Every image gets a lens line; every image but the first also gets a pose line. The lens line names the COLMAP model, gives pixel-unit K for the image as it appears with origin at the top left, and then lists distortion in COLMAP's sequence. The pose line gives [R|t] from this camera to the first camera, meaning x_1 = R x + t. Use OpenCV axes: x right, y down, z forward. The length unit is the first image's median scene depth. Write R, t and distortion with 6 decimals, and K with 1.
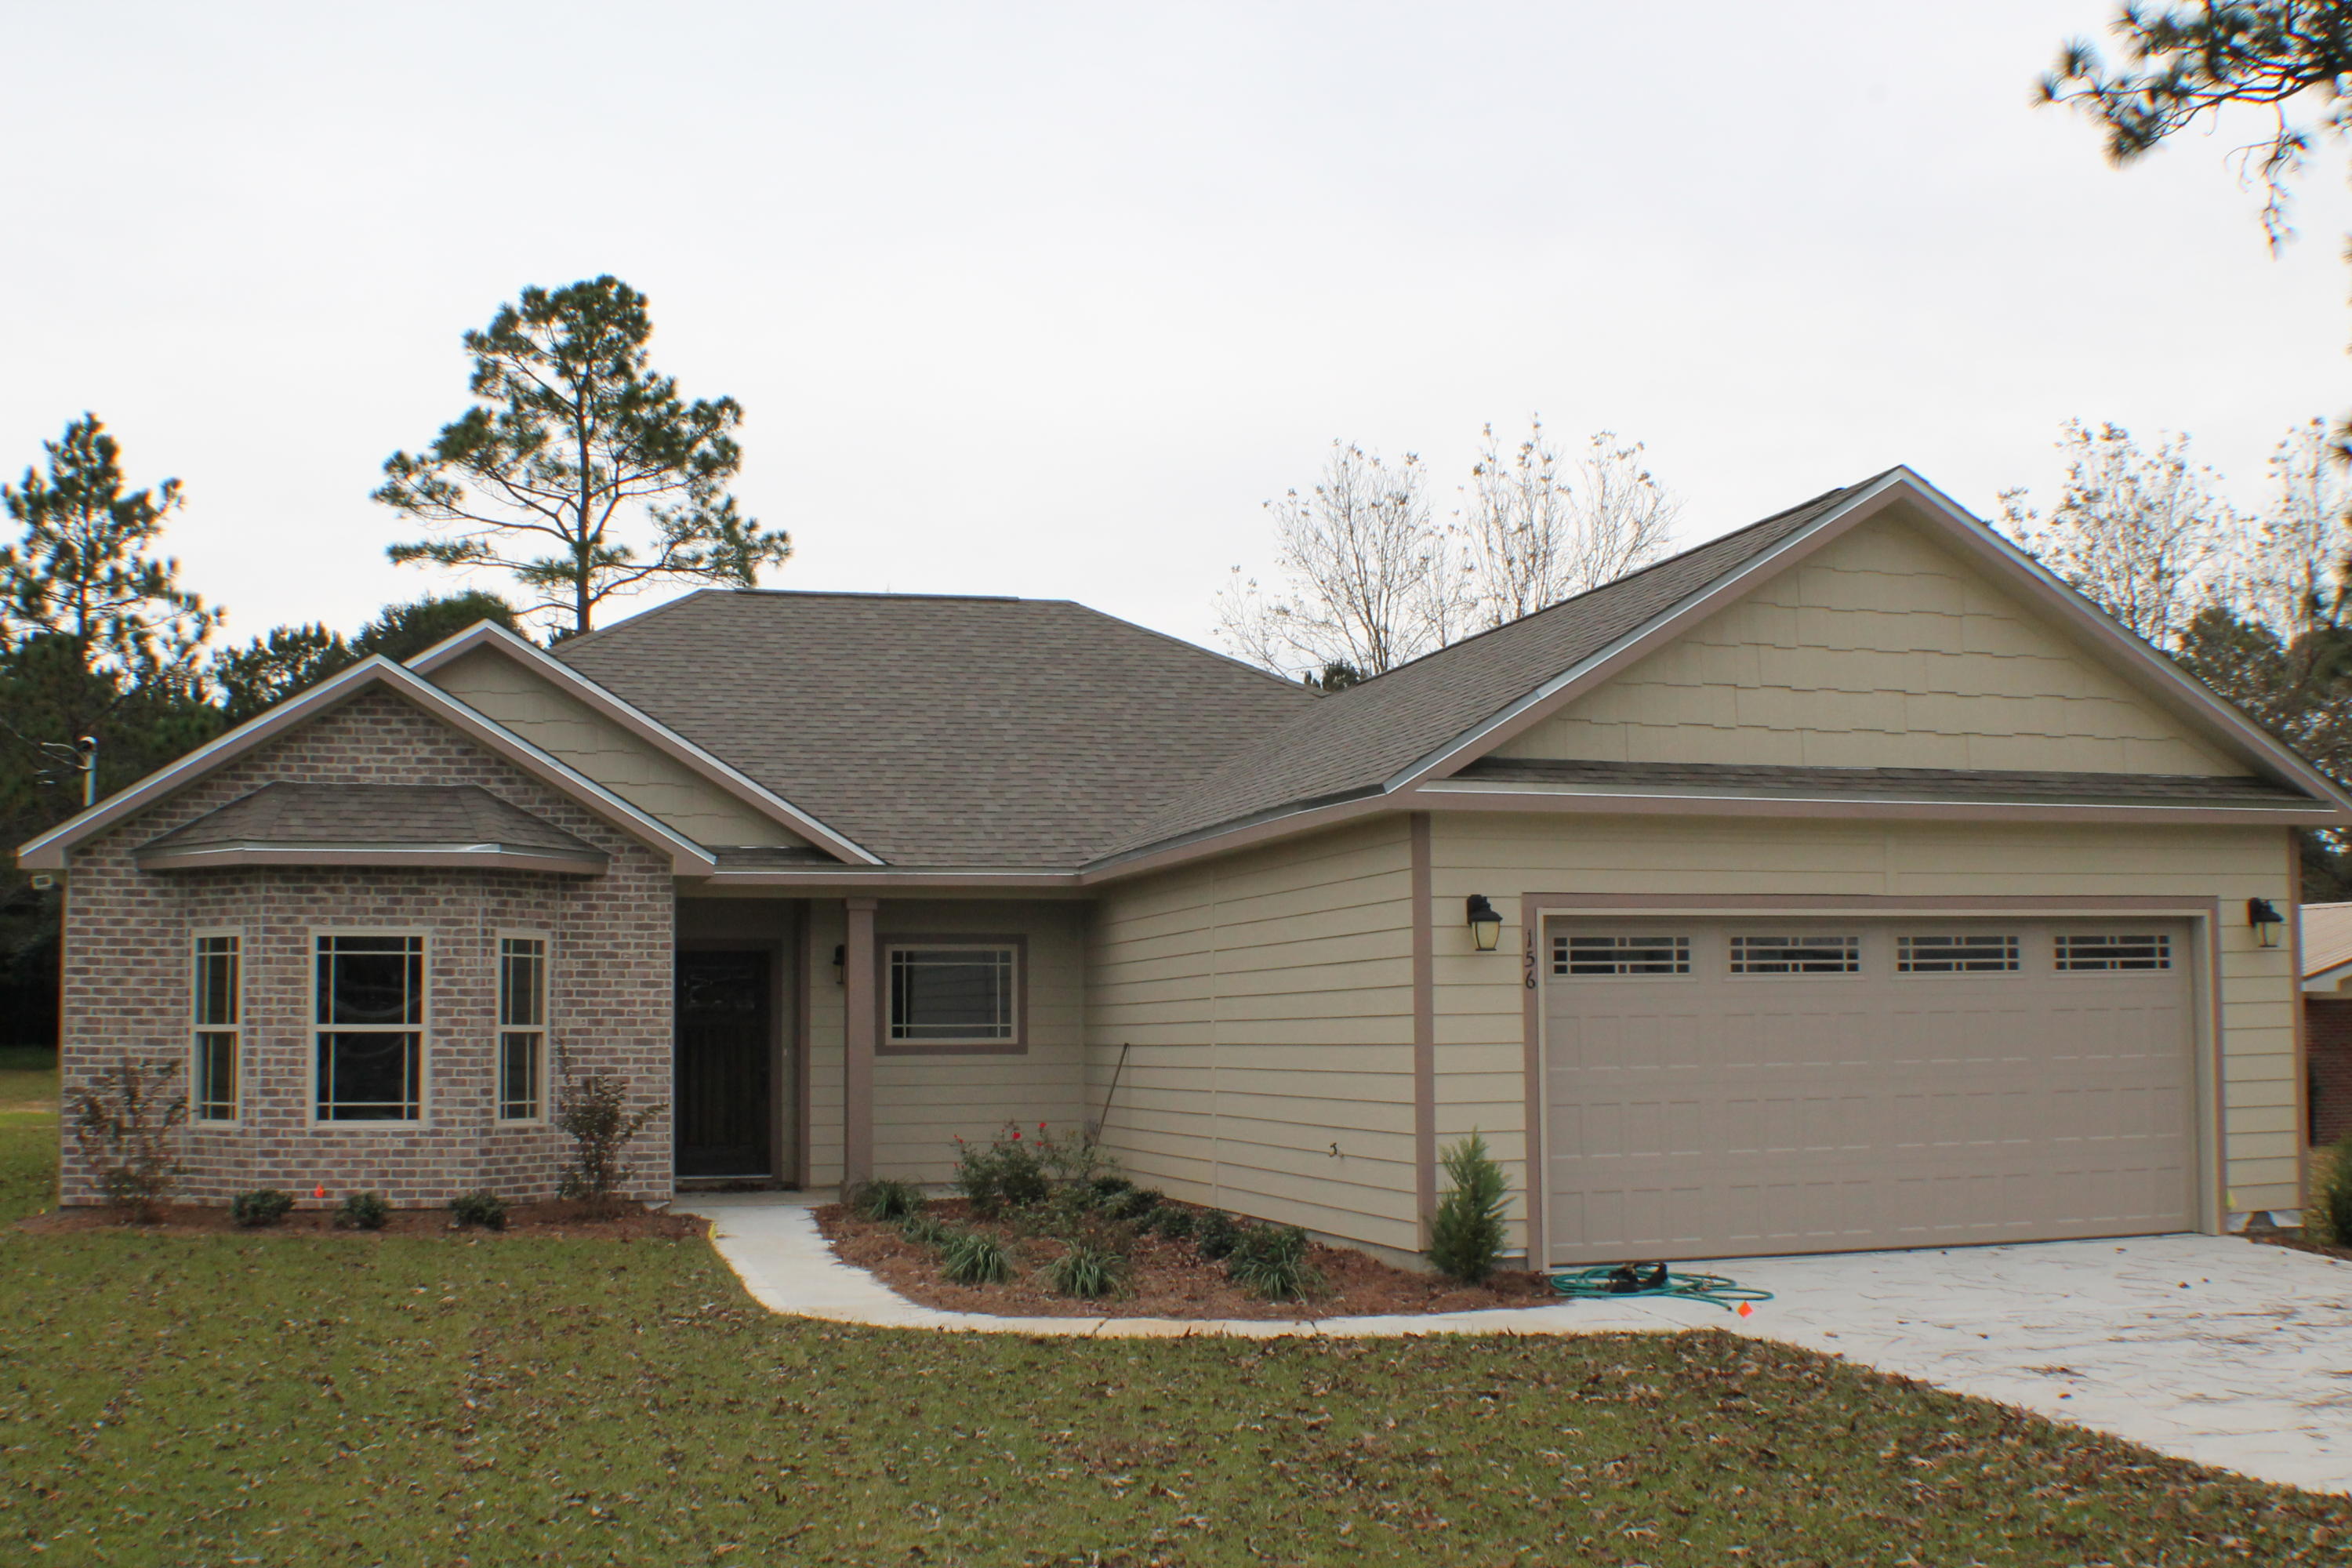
lens RADIAL K [[2527.8, 0, 1177.1], [0, 2527.8, 812.8], [0, 0, 1]] dist [-0.154369, 0.008028]
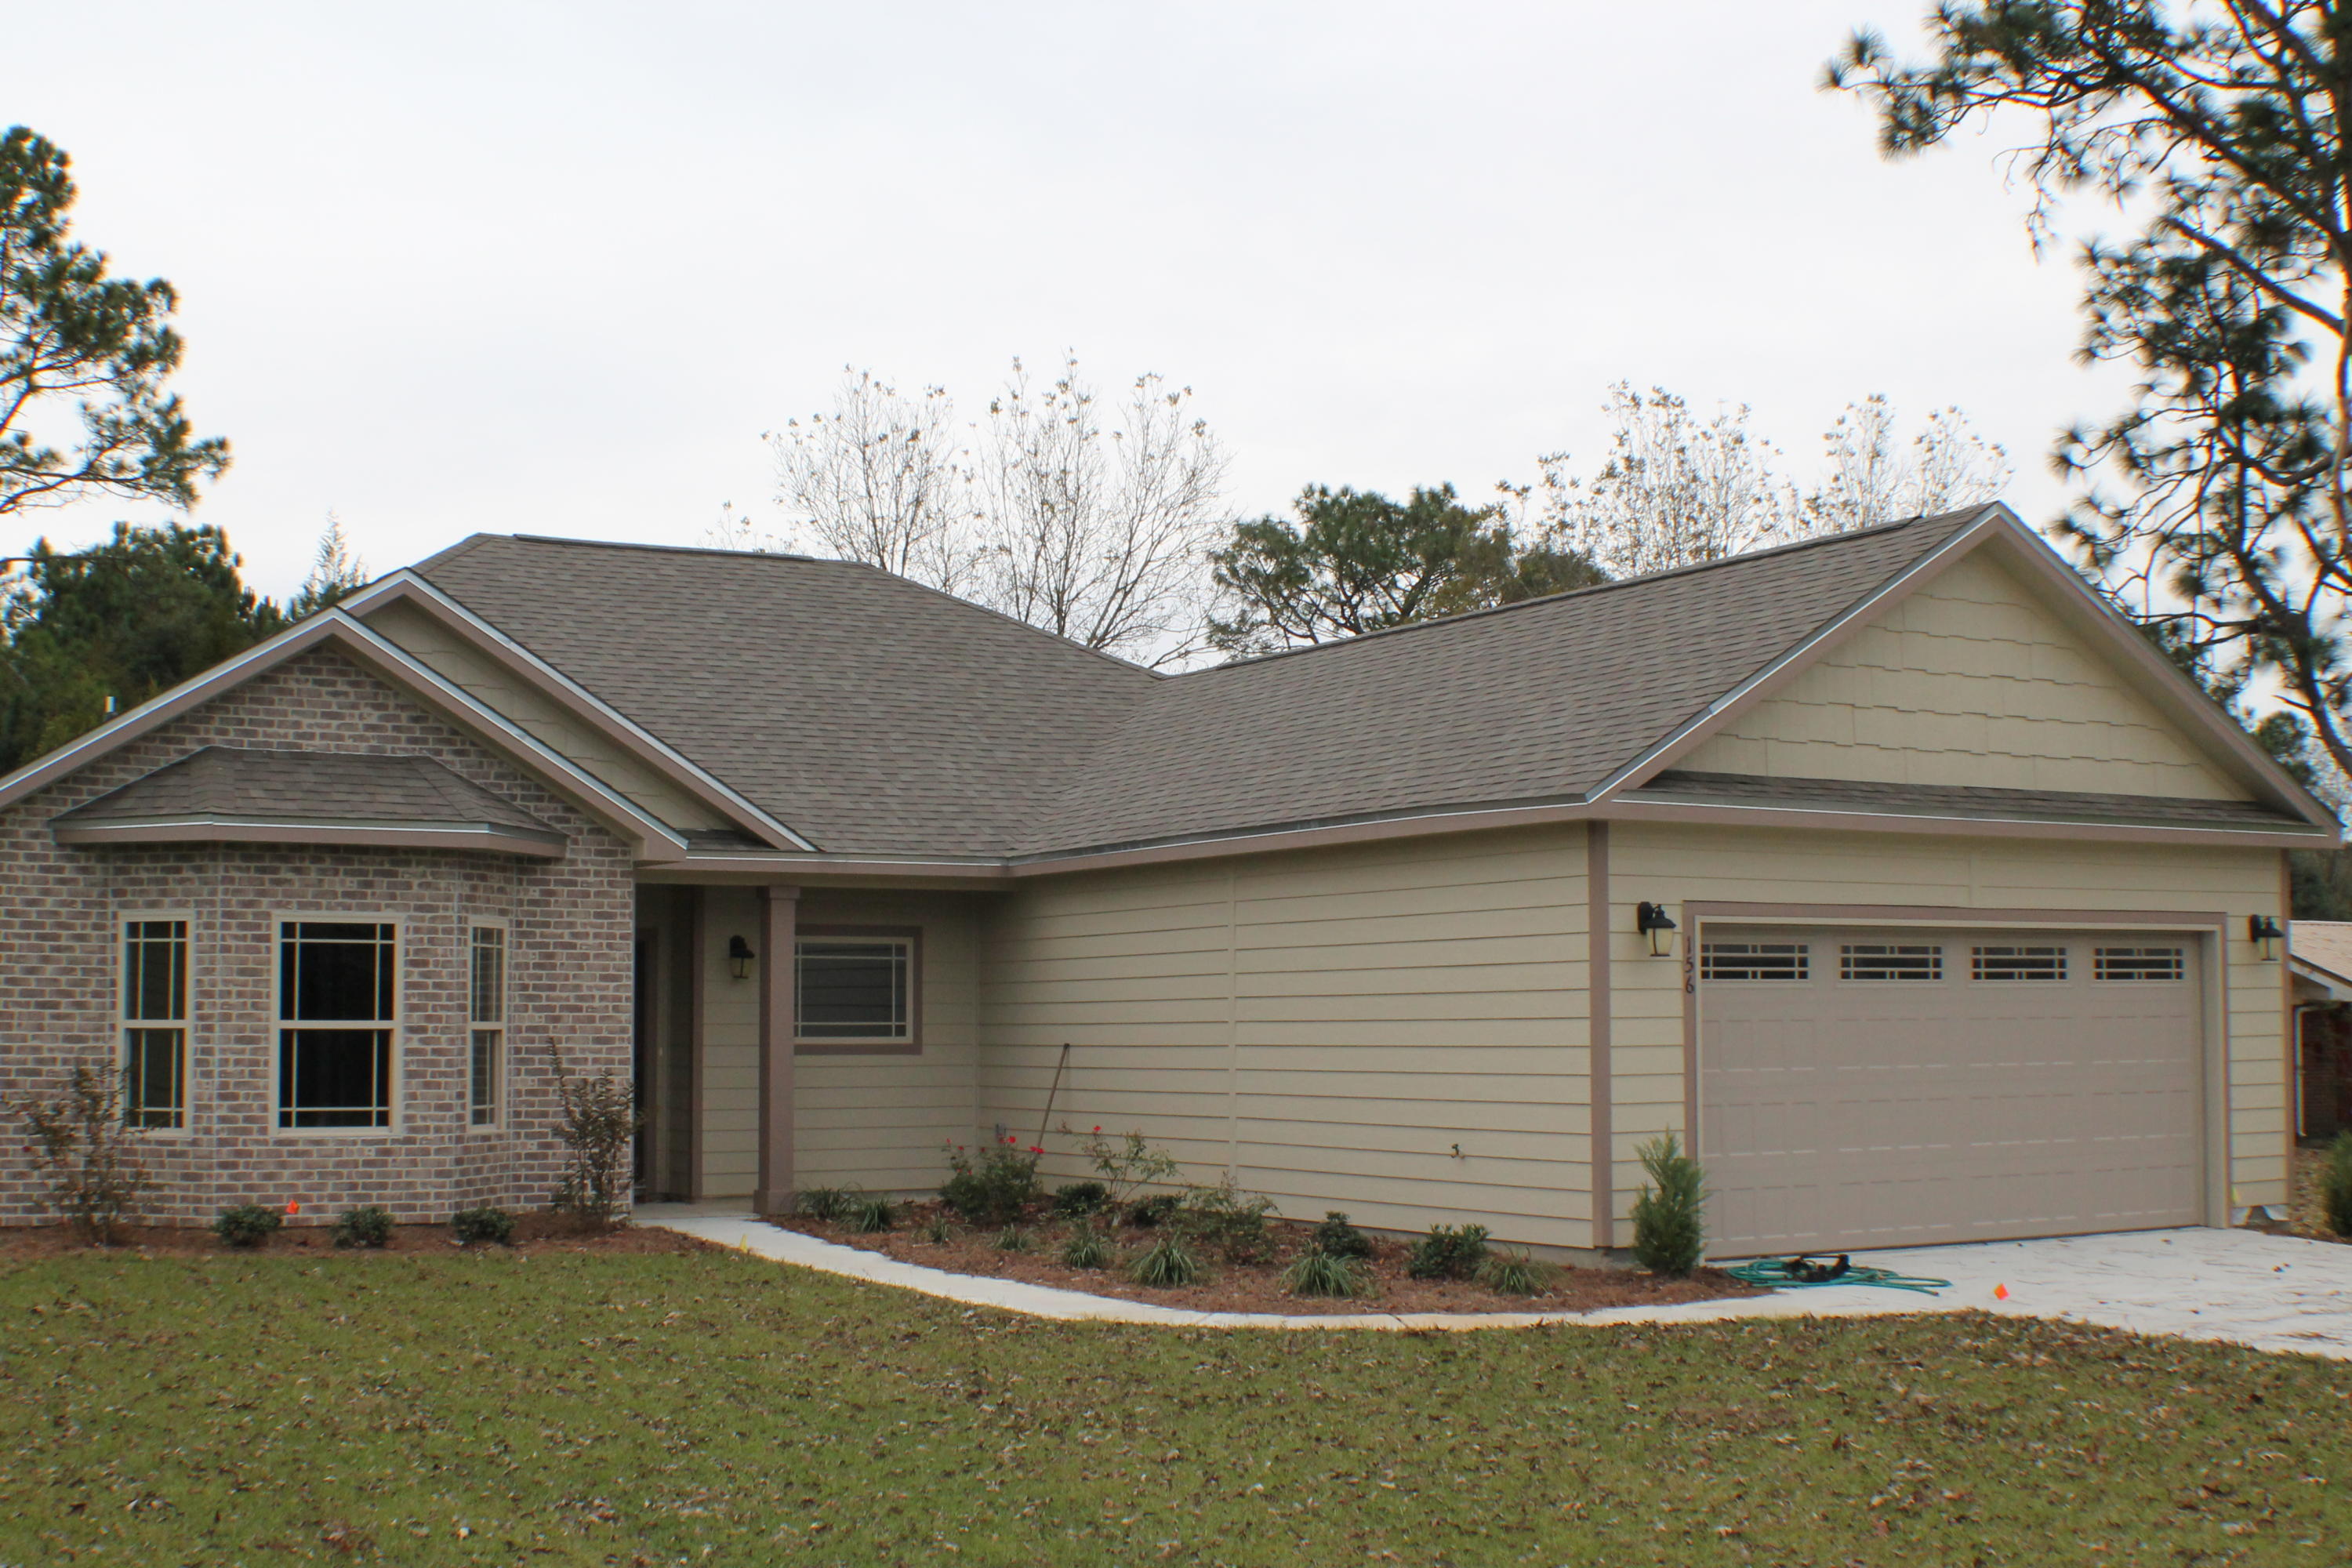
lens RADIAL K [[2898.9, 0, 1176.0], [0, 2898.9, 784.0], [0, 0, 1]] dist [-0.144149, 0.009471]
pose [[0.968866, 0.026181, 0.246196, -0.285486], [-0.026685, 0.999643, -0.001289, -0.007268], [-0.246142, -0.005321, 0.969219, -0.078171]]
